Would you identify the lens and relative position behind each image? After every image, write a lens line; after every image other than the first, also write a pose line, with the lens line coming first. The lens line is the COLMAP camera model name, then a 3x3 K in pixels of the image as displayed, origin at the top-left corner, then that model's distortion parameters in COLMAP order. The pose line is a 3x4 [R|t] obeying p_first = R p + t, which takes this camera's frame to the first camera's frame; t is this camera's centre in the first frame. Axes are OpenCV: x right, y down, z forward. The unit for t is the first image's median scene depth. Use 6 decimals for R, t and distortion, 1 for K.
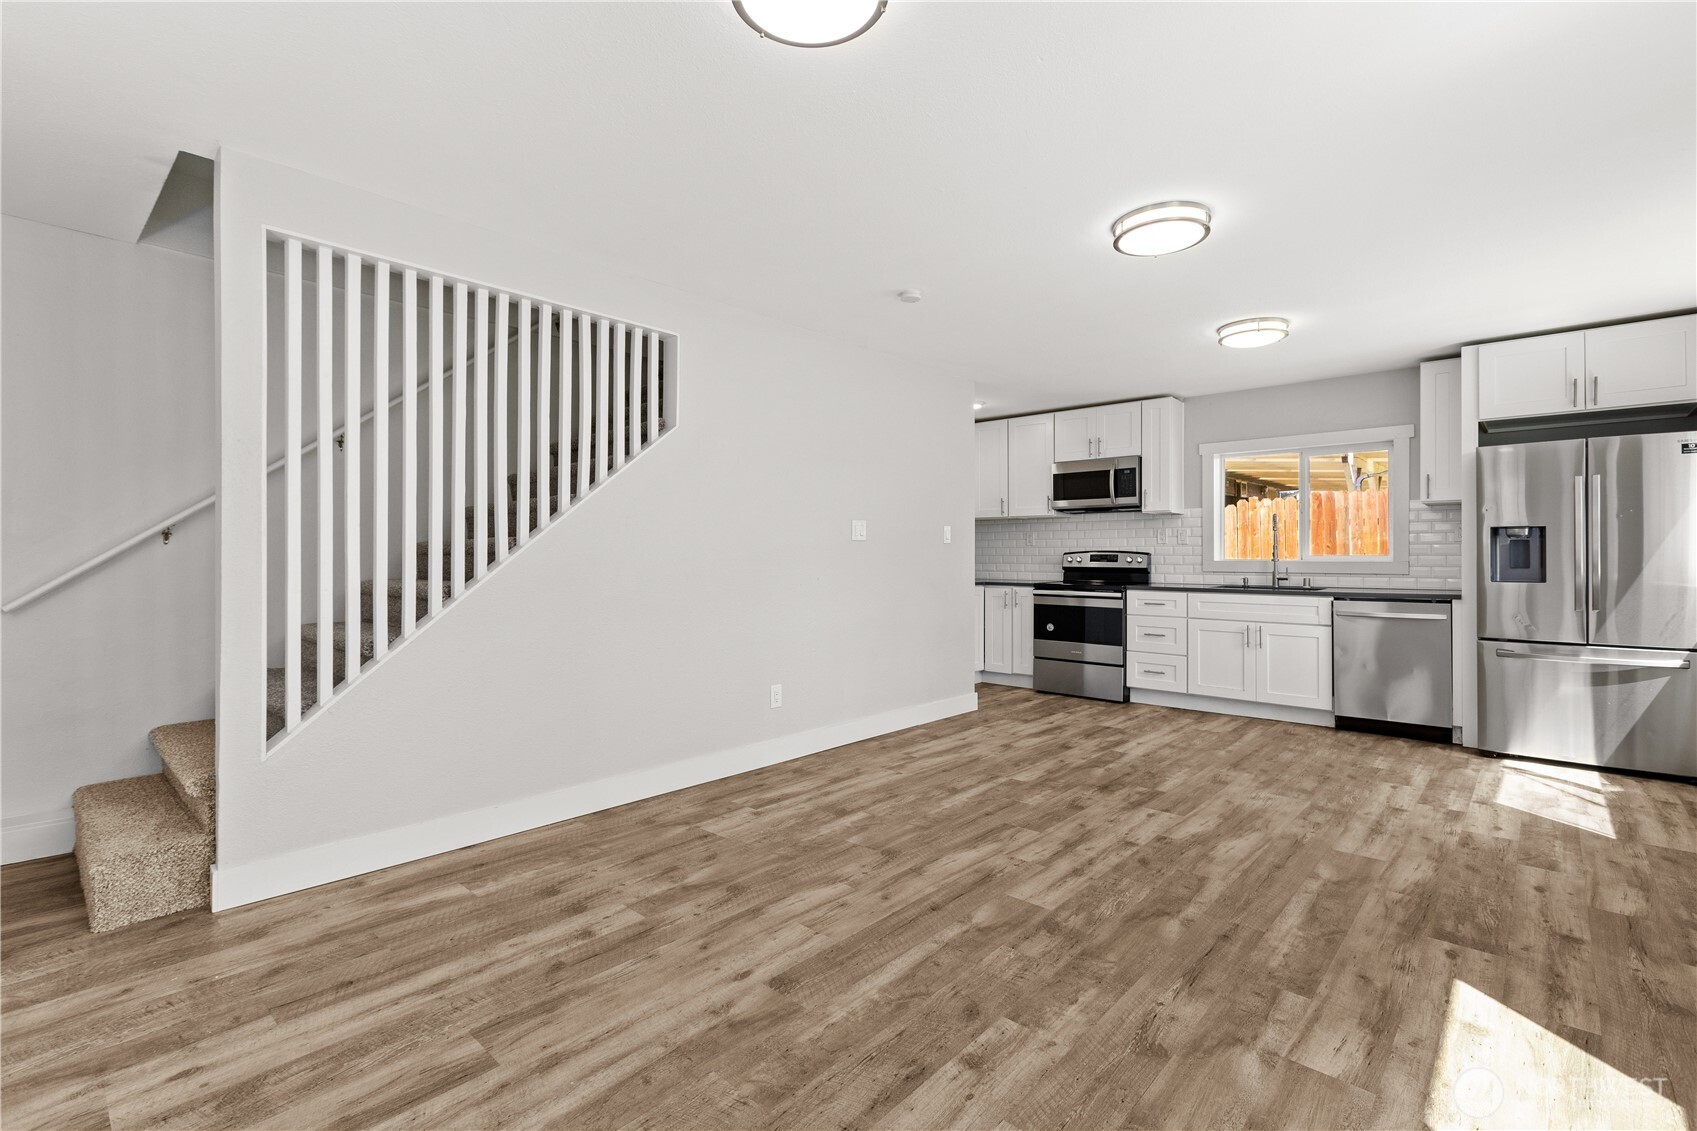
lens RADIAL K [[772.8, 0, 837.1], [0, 772.8, 558.2], [0, 0, 1]] dist [0.004735, -0.001221]
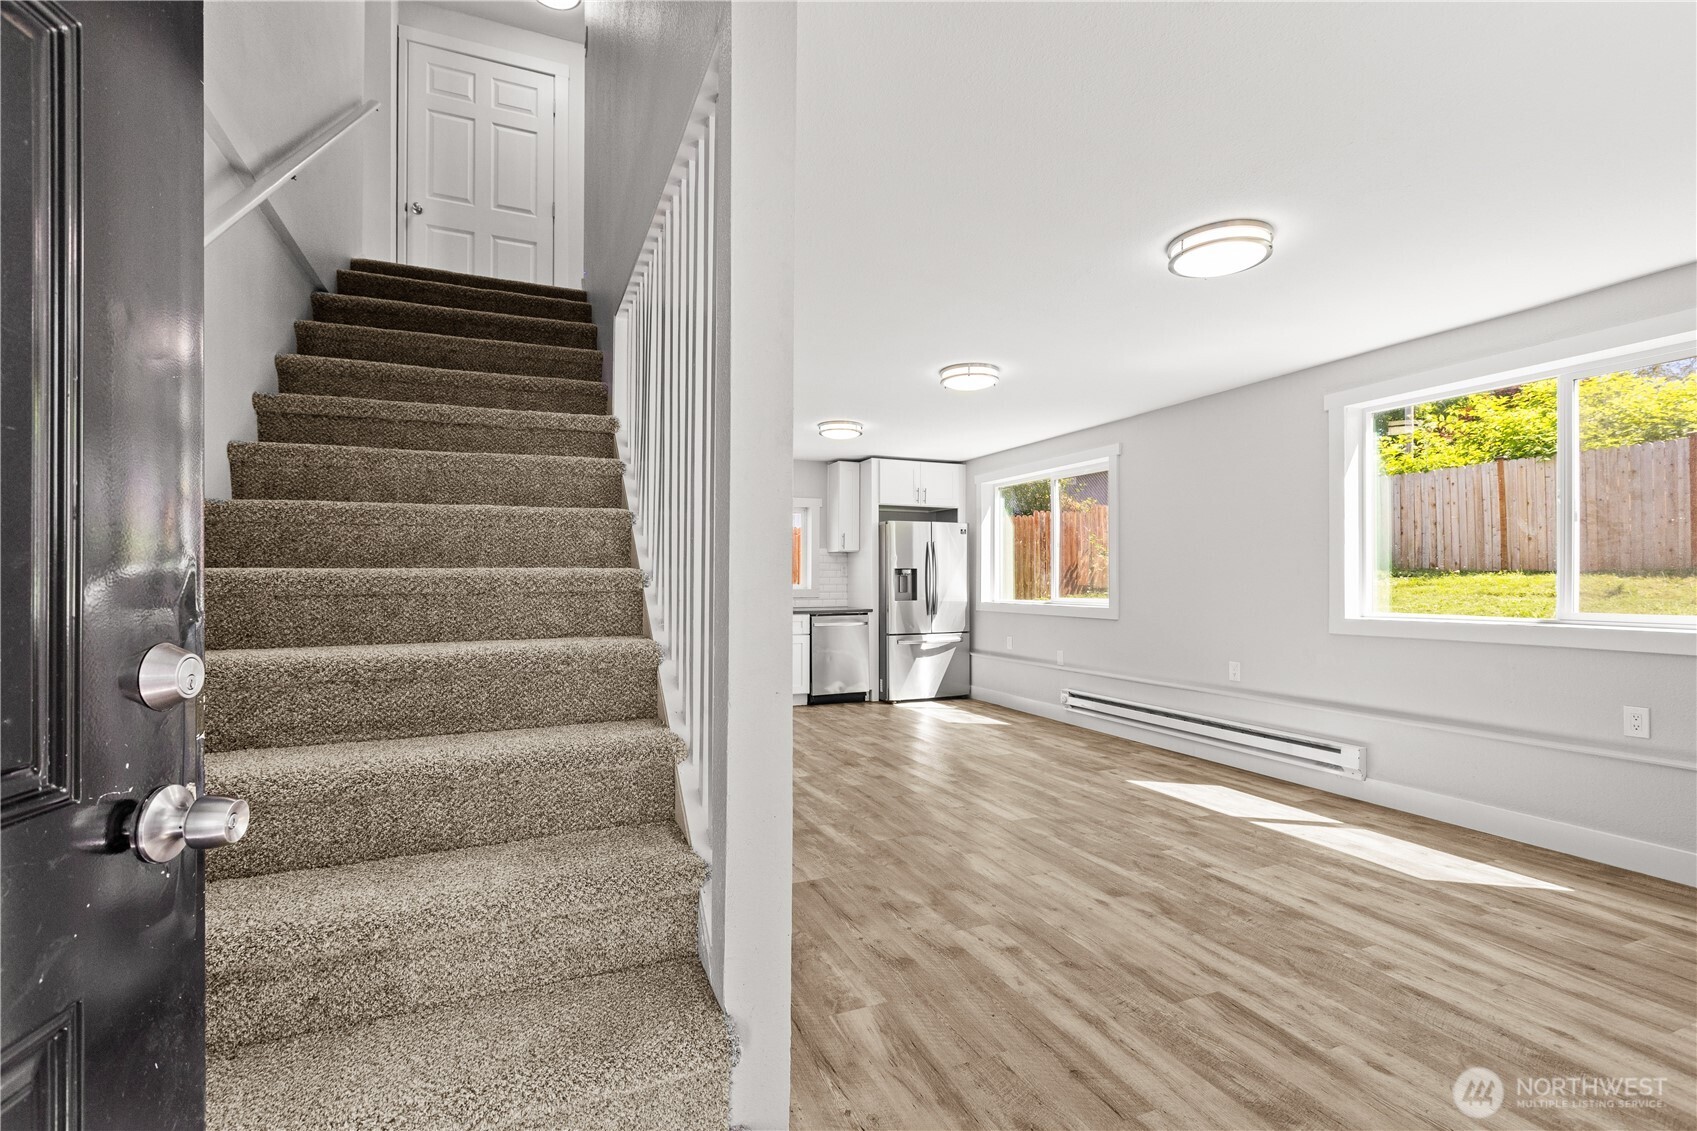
lens RADIAL K [[772.8, 0, 834.8], [0, 772.8, 576.6], [0, 0, 1]] dist [0.004735, -0.001221]
pose [[0.401900, 0.006346, 0.915661, -1.191527], [0.002947, 0.999962, -0.008224, -0.015150], [-0.915679, 0.006004, 0.401866, 0.676765]]
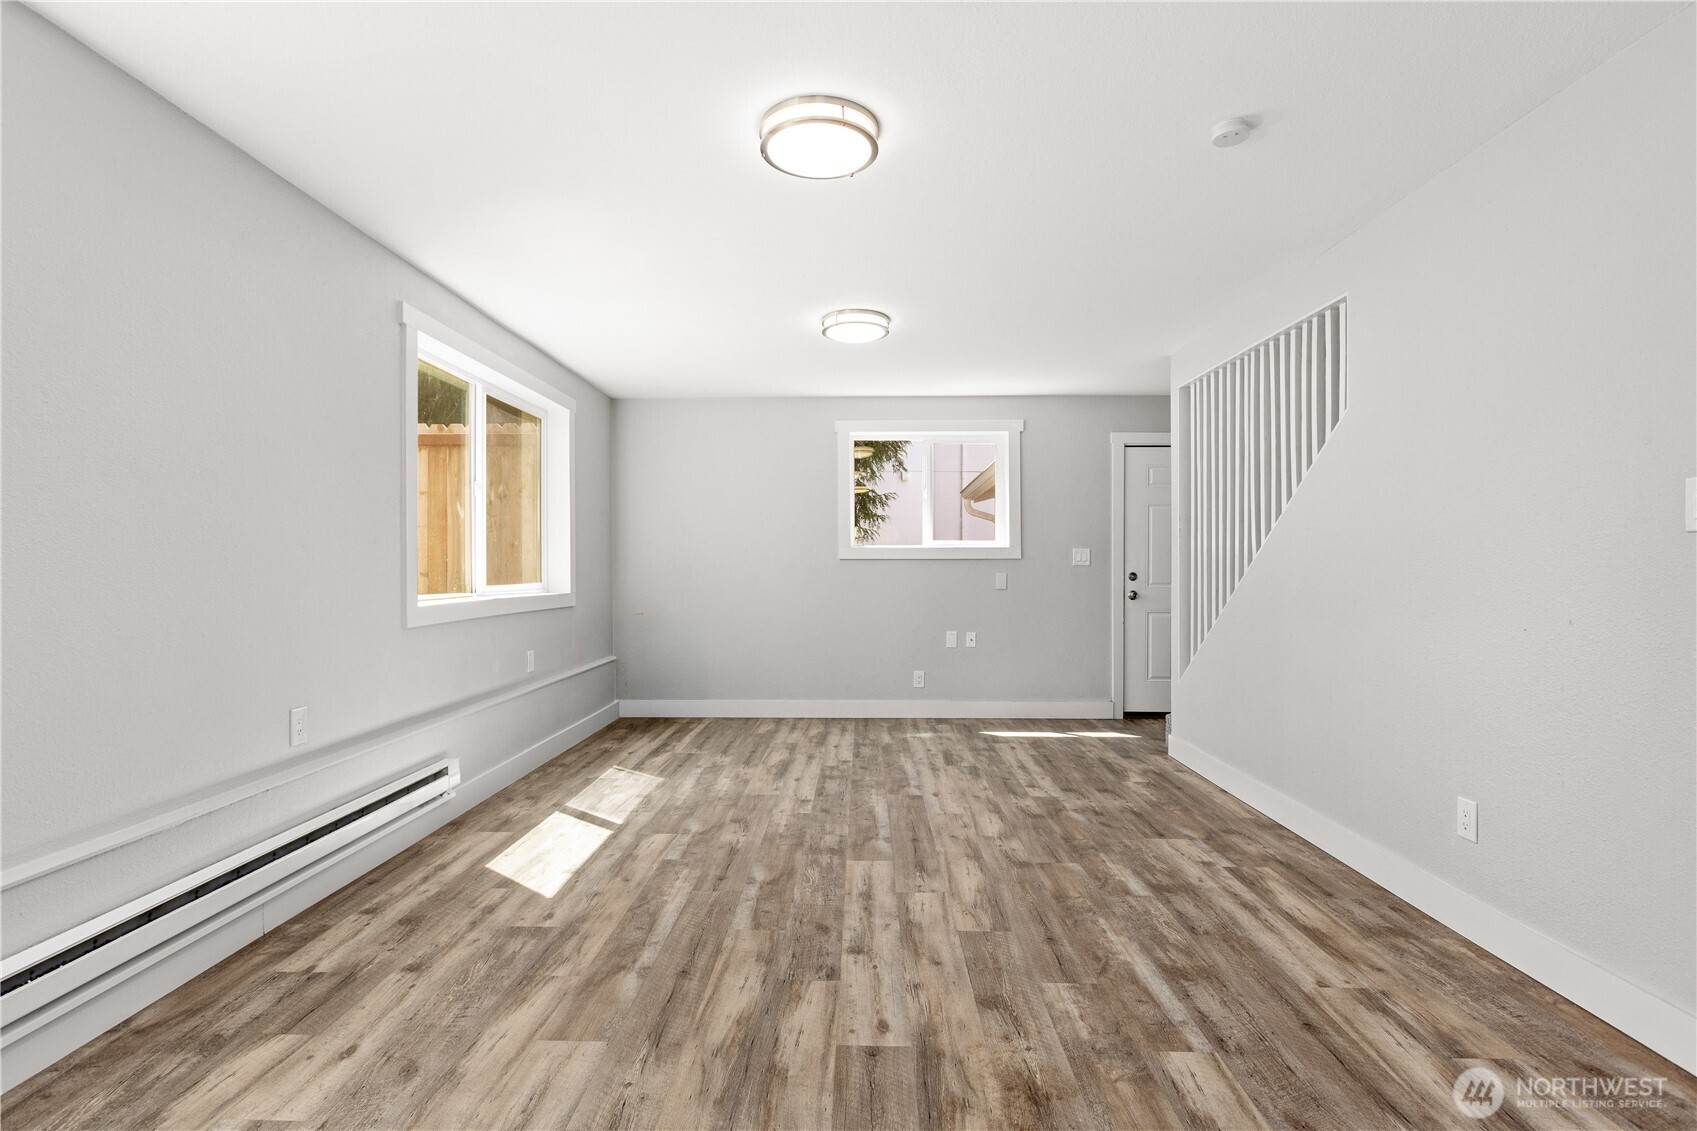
lens RADIAL K [[773.1, 0, 847.9], [0, 773.1, 566.3], [0, 0, 1]] dist [-0.002545, -0.000265]
pose [[-0.741944, -0.005517, -0.670439, 0.991019], [-0.006397, 0.999979, -0.001150, -0.006740], [0.670431, 0.003436, -0.741964, 1.721566]]
